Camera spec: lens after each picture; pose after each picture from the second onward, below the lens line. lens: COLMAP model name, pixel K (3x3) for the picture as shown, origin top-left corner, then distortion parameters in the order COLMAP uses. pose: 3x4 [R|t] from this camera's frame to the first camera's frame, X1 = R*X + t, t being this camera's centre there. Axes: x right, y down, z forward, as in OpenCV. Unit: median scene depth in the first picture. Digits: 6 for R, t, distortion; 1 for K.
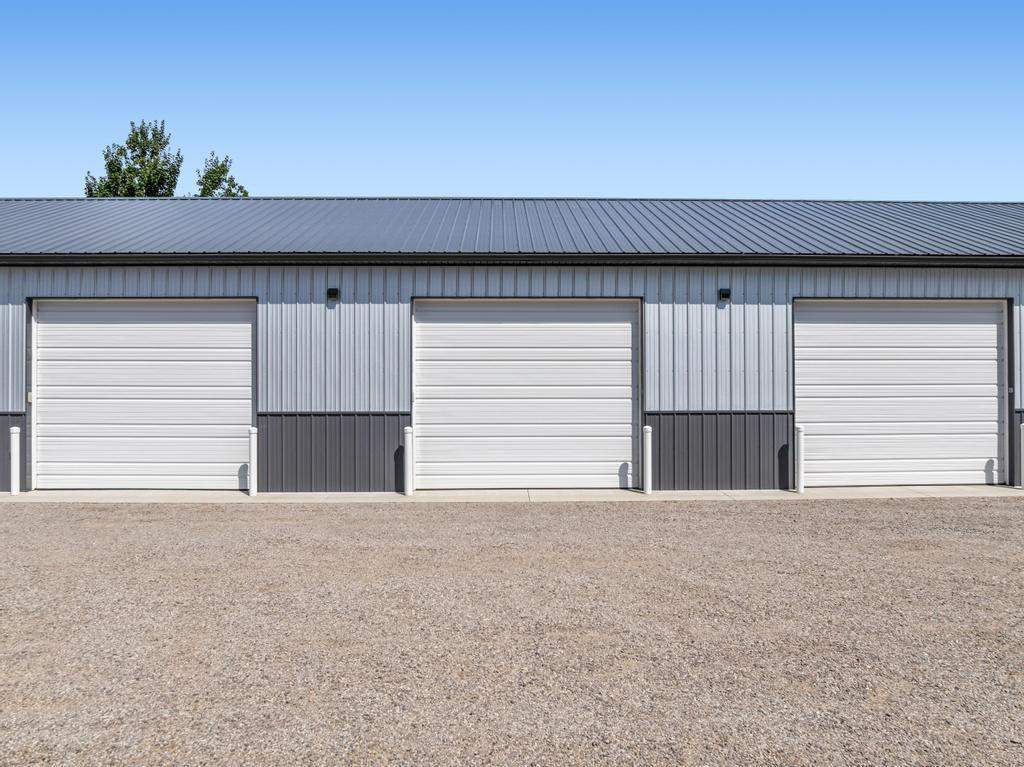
lens RADIAL K [[740.9, 0, 512.5], [0, 740.9, 376.1], [0, 0, 1]] dist [-0.045811, 0.016326]
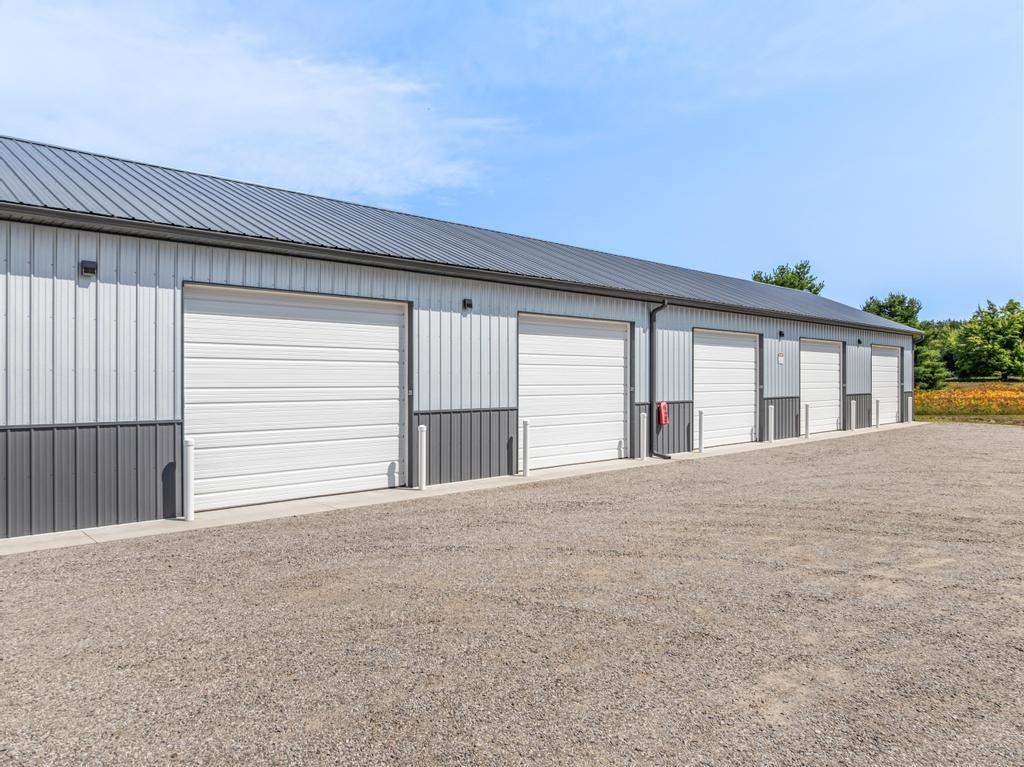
lens RADIAL K [[740.9, 0, 511.9], [0, 740.9, 381.6], [0, 0, 1]] dist [-0.045811, 0.016326]
pose [[0.741158, 0.003142, 0.671323, 0.107086], [-0.008941, 0.999947, 0.005191, -0.002898], [-0.671271, -0.009849, 0.741147, 0.154623]]
